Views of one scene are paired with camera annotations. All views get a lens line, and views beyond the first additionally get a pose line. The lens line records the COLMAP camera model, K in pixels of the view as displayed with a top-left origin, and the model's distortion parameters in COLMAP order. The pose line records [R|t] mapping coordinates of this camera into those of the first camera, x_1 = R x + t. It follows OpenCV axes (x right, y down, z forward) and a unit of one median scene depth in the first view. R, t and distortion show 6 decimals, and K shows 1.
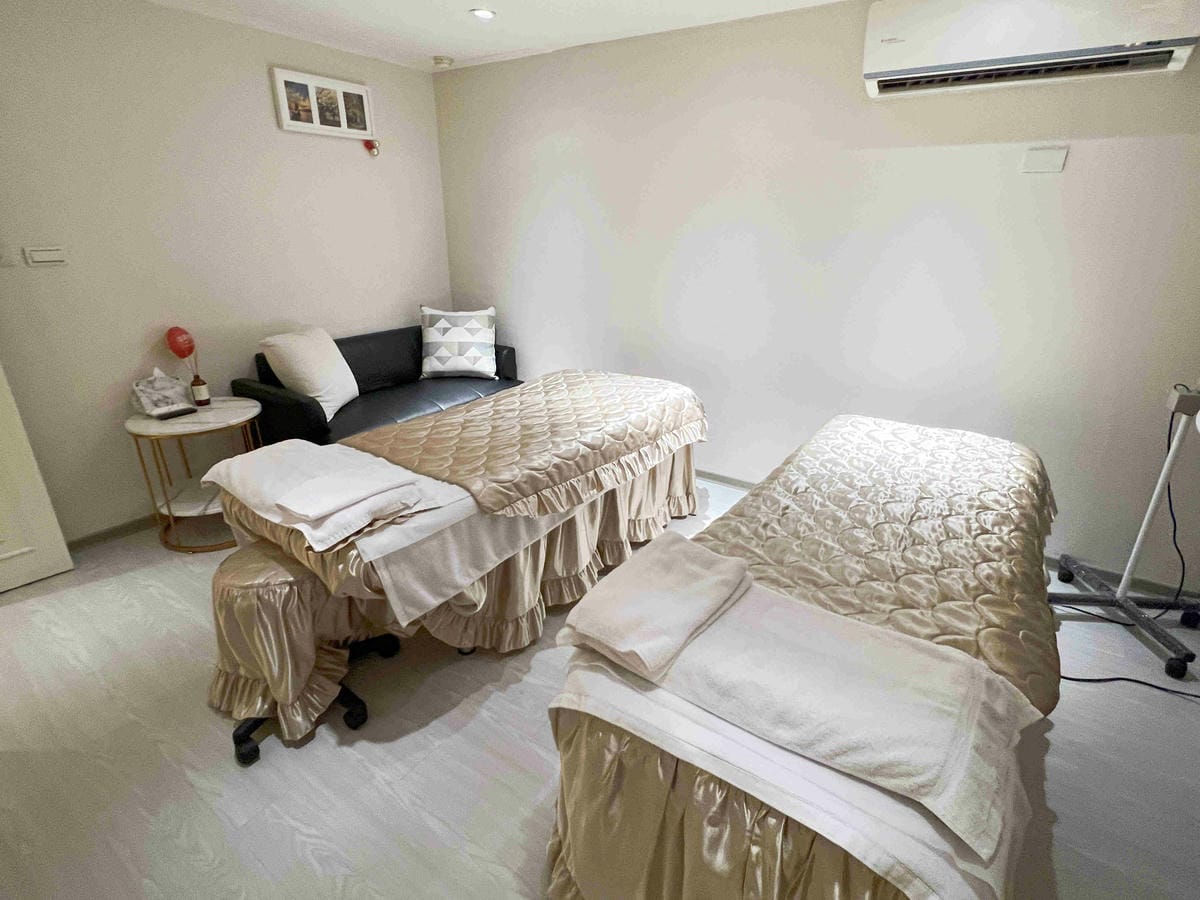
lens RADIAL K [[593.1, 0, 601.0], [0, 593.1, 448.9], [0, 0, 1]] dist [0.005336, 0.000018]
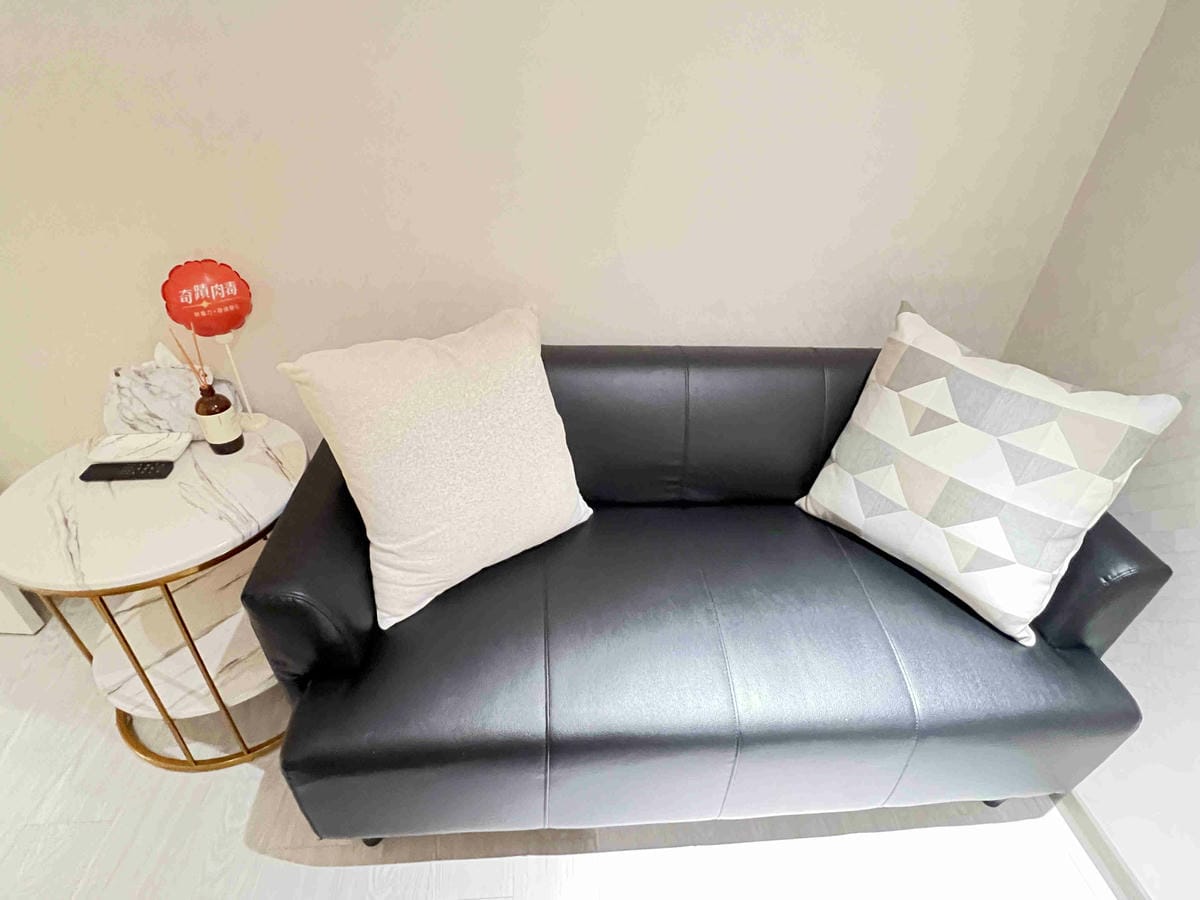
lens RADIAL K [[593.1, 0, 604.1], [0, 593.1, 450.3], [0, 0, 1]] dist [0.005336, 0.000018]
pose [[0.625354, 0.471682, -0.621649, -0.171660], [-0.324144, 0.881674, 0.342903, -0.234761], [0.709833, -0.012932, 0.704251, 0.671326]]
